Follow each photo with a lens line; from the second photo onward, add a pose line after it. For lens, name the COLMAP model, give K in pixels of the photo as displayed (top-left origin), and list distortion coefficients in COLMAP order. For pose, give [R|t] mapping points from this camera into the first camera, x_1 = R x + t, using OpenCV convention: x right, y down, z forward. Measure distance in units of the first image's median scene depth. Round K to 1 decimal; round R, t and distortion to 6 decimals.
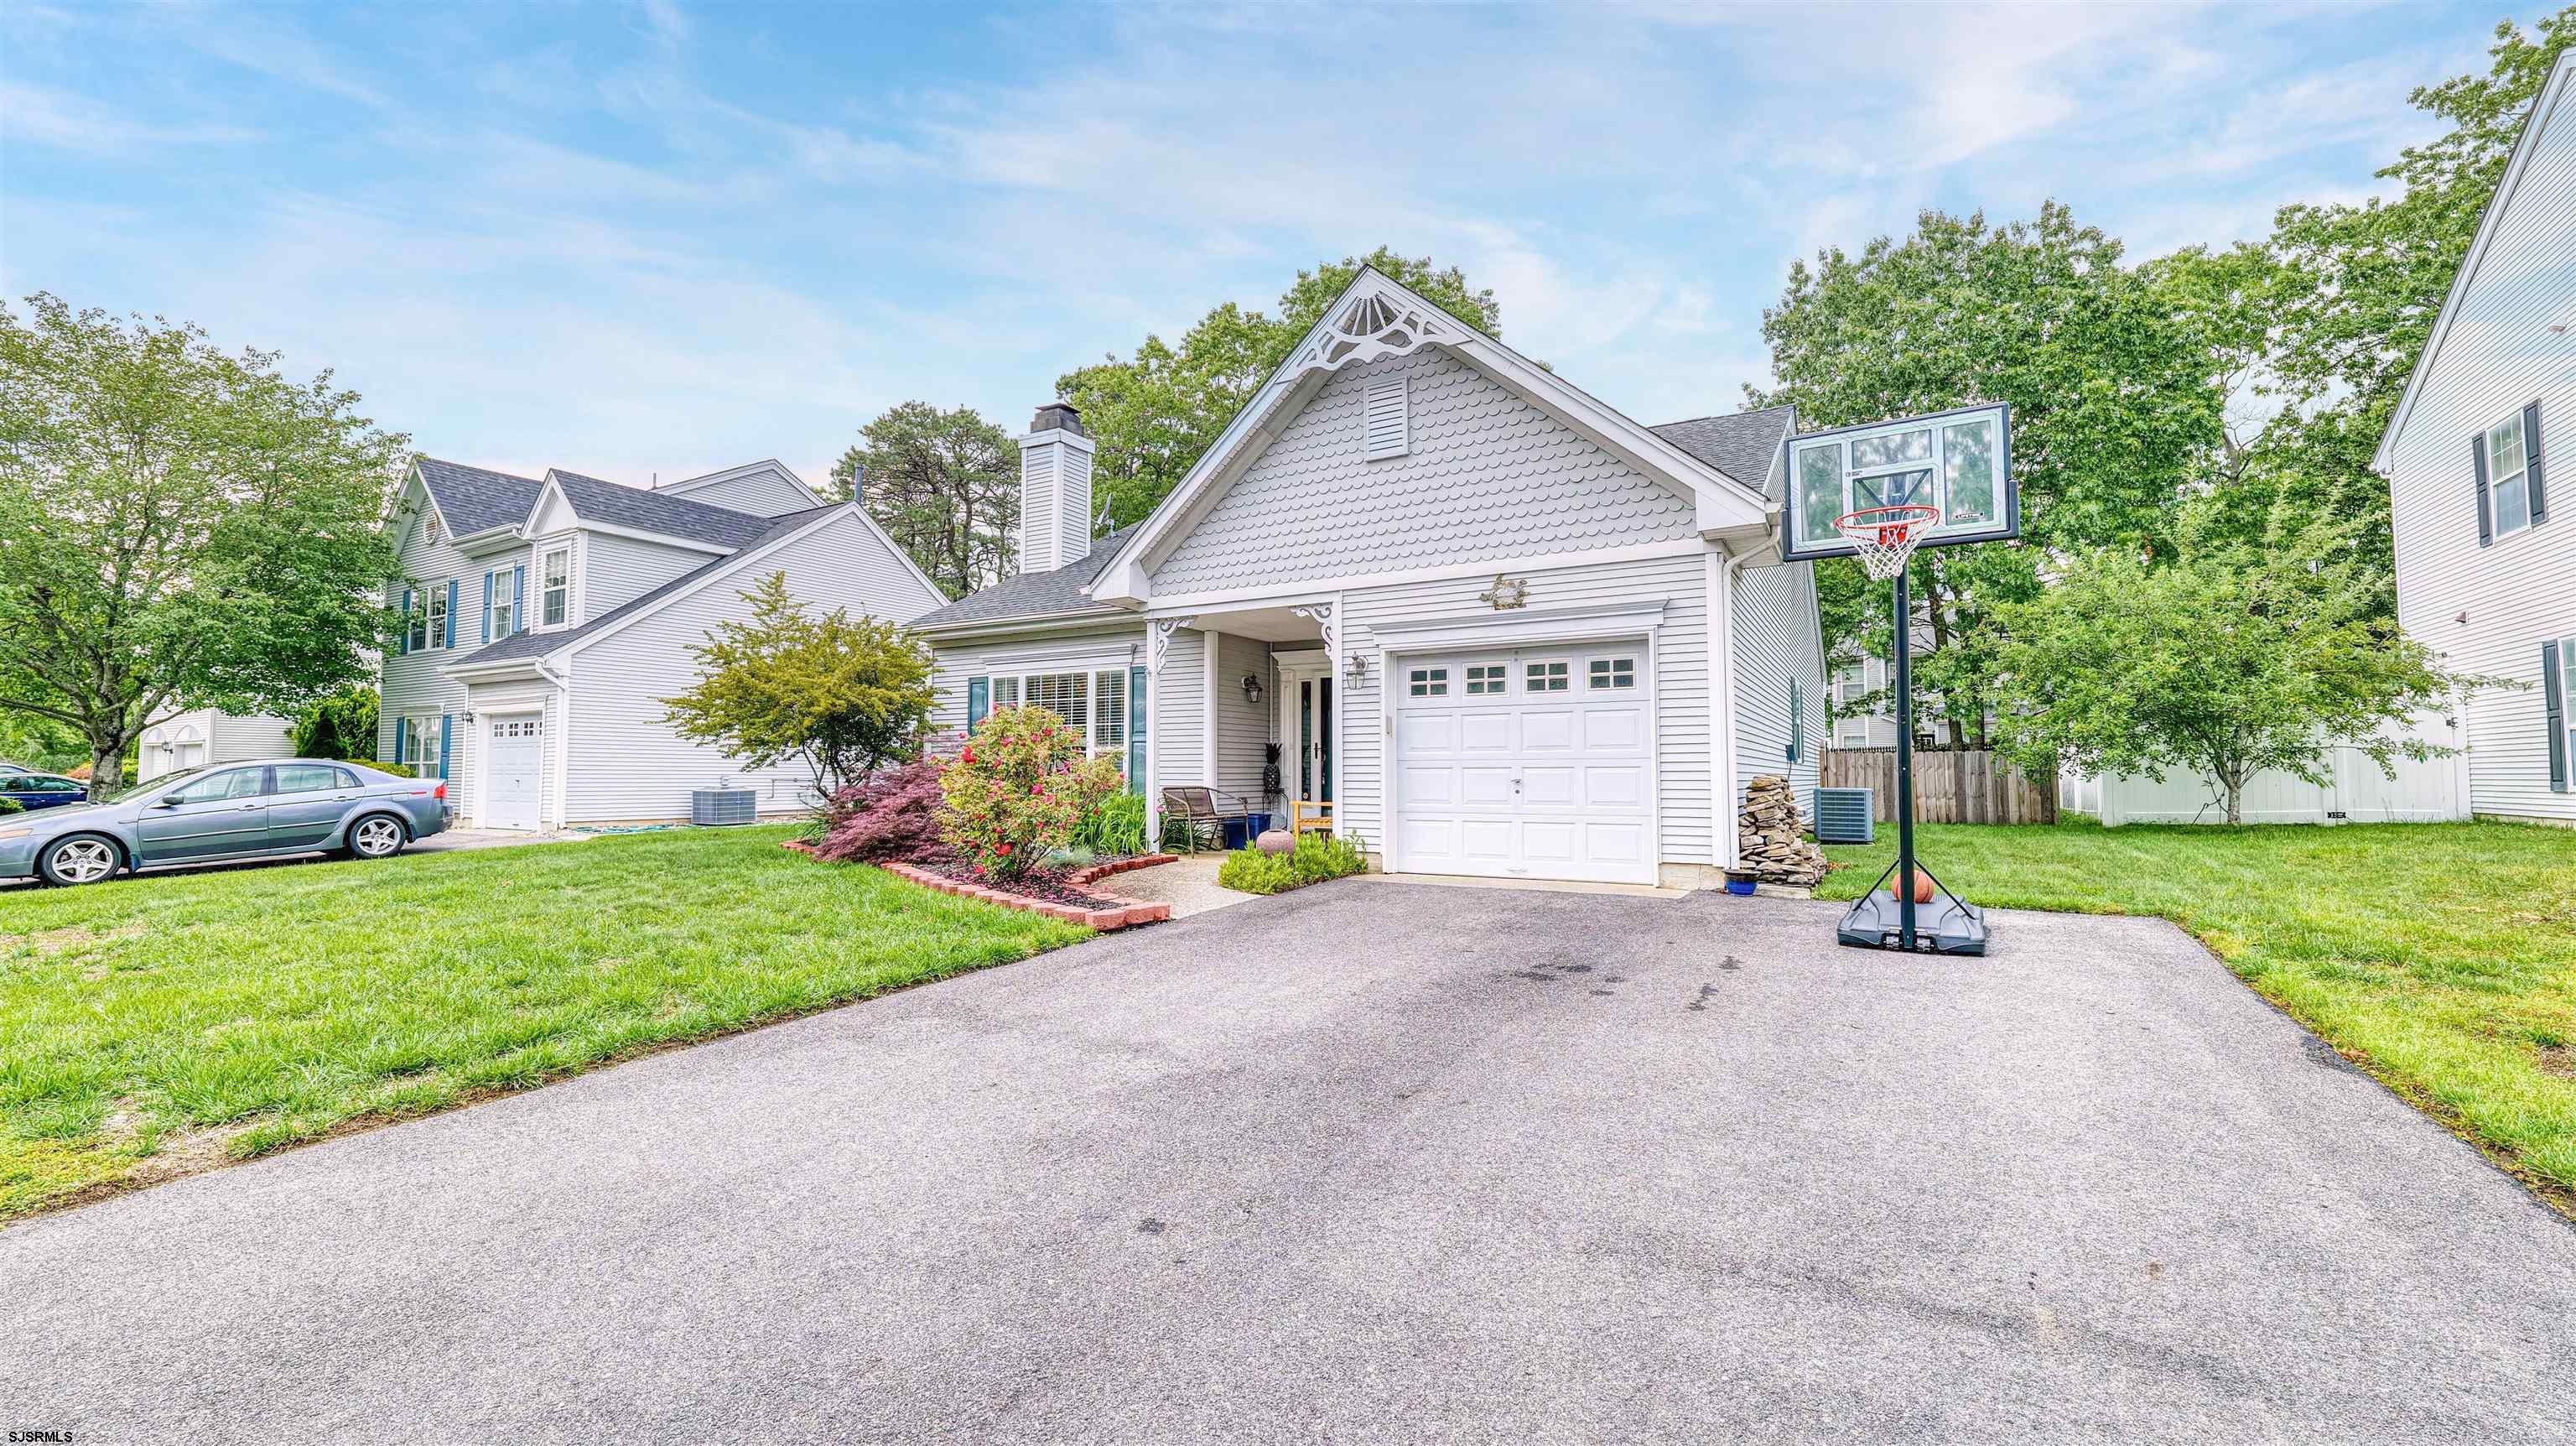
lens RADIAL K [[1043.5, 0, 1284.8], [0, 1043.5, 723.3], [0, 0, 1]] dist [-0.015855, 0.002210]
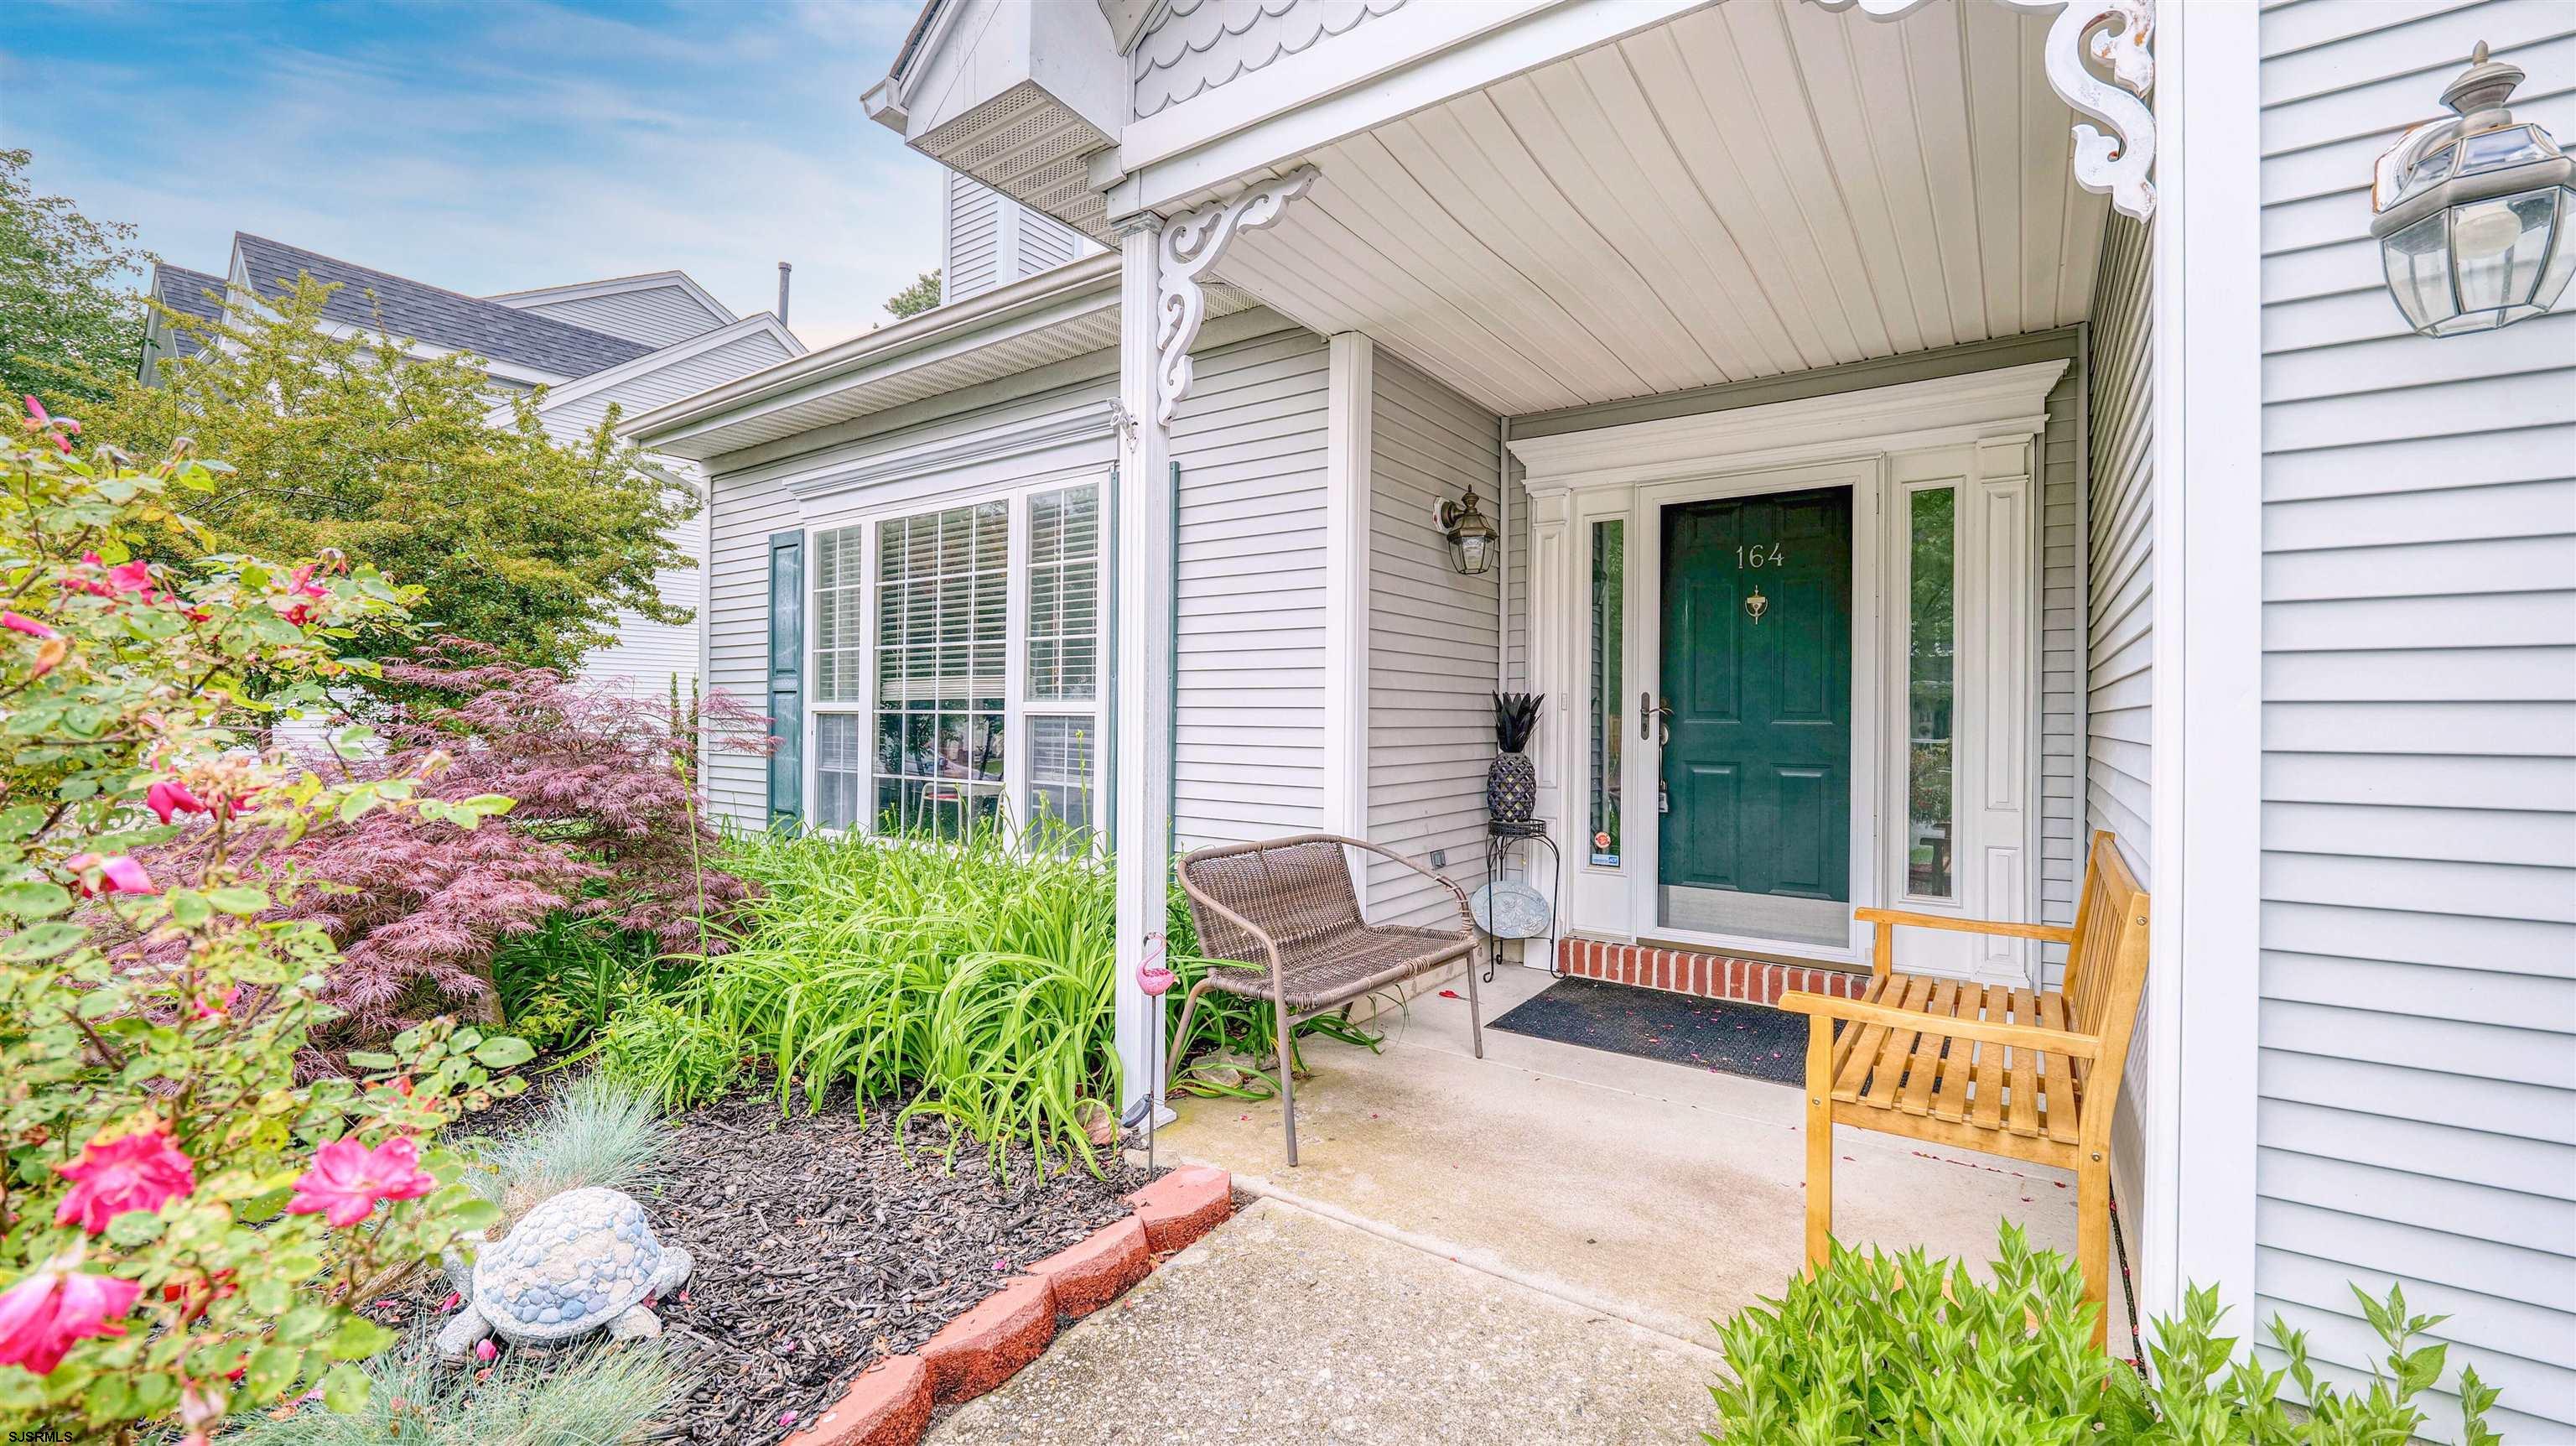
lens RADIAL K [[1043.5, 0, 1288.5], [0, 1043.5, 719.2], [0, 0, 1]] dist [-0.015855, 0.002210]
pose [[0.996326, 0.008426, -0.085232, -0.055817], [-0.004027, 0.998657, 0.051653, 0.009367], [0.085553, -0.051120, 0.995021, 0.619043]]
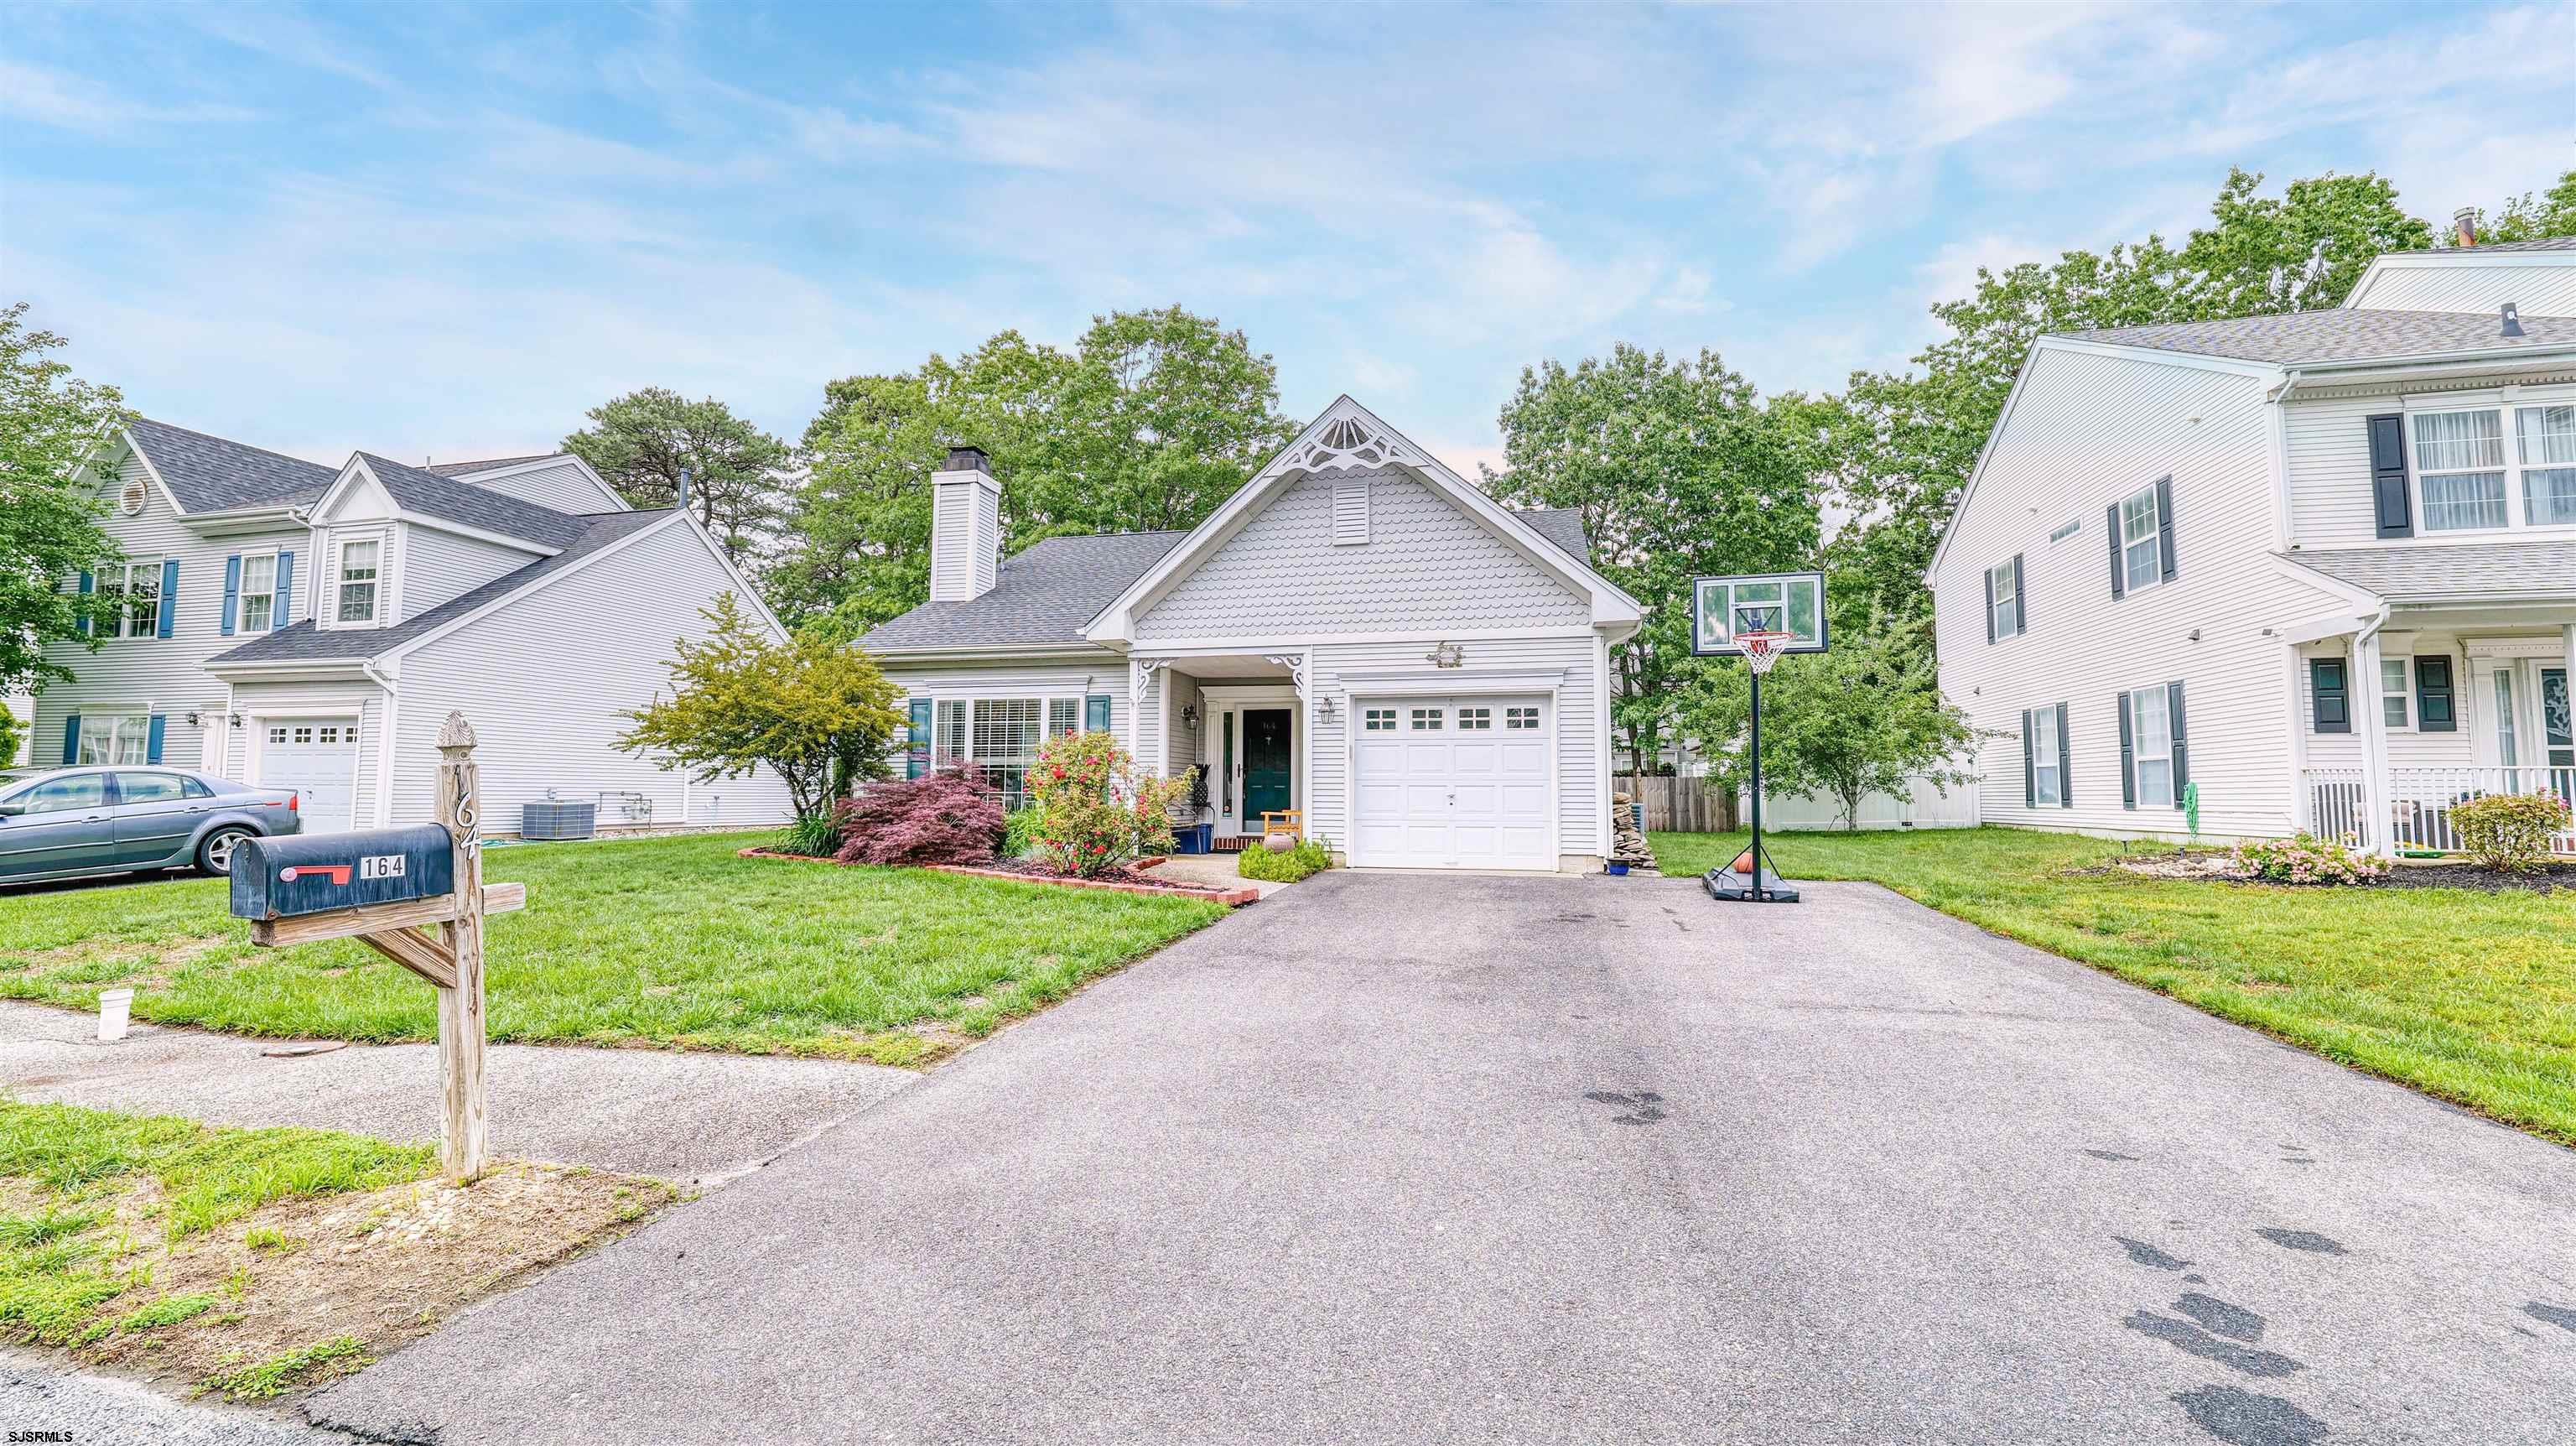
lens RADIAL K [[1043.5, 0, 1285.6], [0, 1043.5, 718.5], [0, 0, 1]] dist [-0.015855, 0.002210]
pose [[0.956463, 0.026672, 0.290633, -0.255997], [-0.019947, 0.999461, -0.026076, -0.003240], [-0.291172, 0.019144, 0.956479, -0.149353]]
